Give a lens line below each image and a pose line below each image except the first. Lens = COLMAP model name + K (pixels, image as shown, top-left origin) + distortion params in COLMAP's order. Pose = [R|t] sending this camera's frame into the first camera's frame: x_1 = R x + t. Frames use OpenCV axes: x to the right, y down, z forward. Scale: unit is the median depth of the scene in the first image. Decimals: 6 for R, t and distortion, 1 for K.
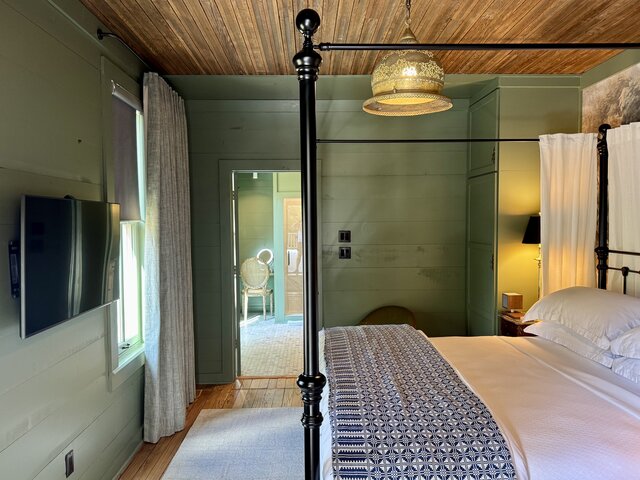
lens RADIAL K [[495.0, 0, 320.0], [0, 495.0, 240.0], [0, 0, 1]] dist [0.003834, -0.000591]
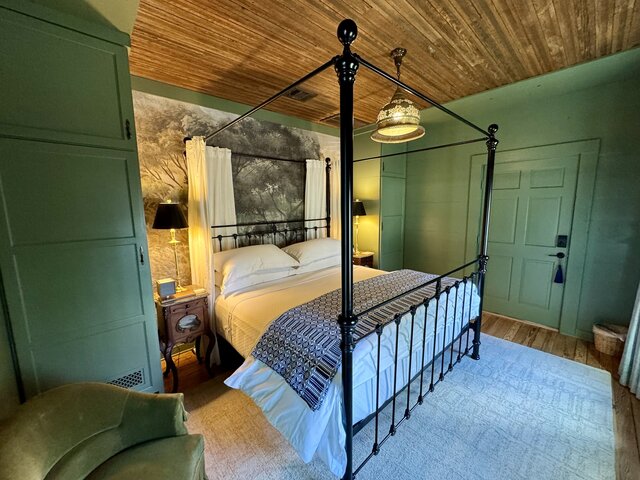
lens RADIAL K [[255.6, 0, 320.0], [0, 255.6, 240.0], [0, 0, 1]] dist [-0.000944, -0.000094]
pose [[-0.652962, -0.089019, 0.752141, -0.236364], [0.048038, 0.986202, 0.158425, -0.046310], [-0.755865, 0.139577, -0.639676, 1.230367]]
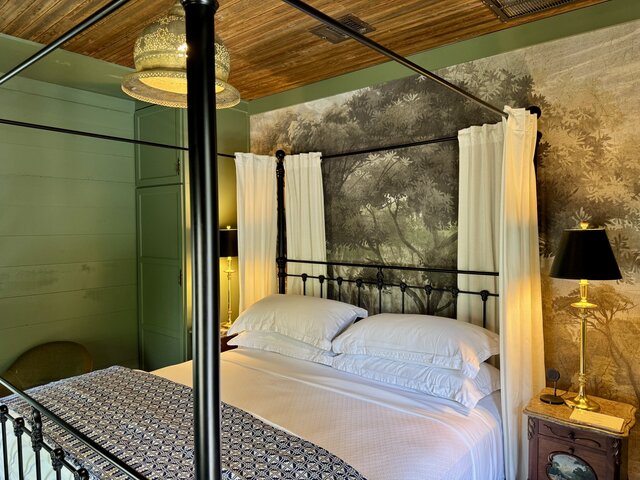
lens RADIAL K [[448.0, 0, 319.5], [0, 448.0, 244.5], [0, 0, 1]] dist [0.080338, -0.003230]
pose [[0.663528, -0.025786, 0.747706, -0.150096], [0.027890, 0.999564, 0.009722, -0.023441], [-0.747631, 0.014402, 0.663958, 0.247332]]
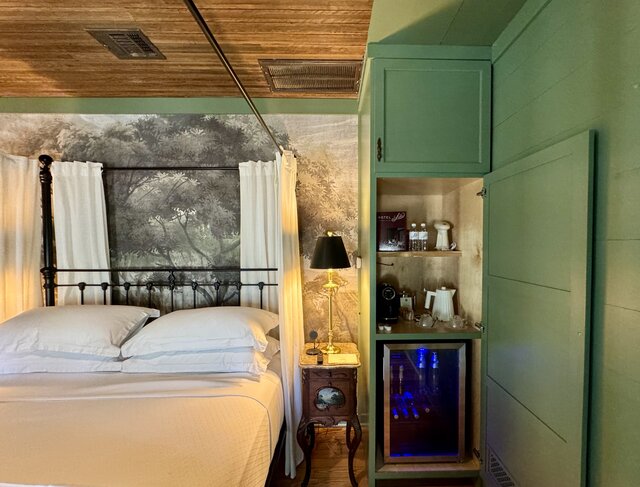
lens RADIAL K [[279.4, 0, 339.6], [0, 279.4, 248.3], [0, 0, 1]] dist [-0.000004, -0.000142]
pose [[0.009705, -0.016477, 0.999817, -0.040579], [0.039103, 0.999106, 0.016086, -0.012676], [-0.999188, 0.038939, 0.010340, 0.355579]]
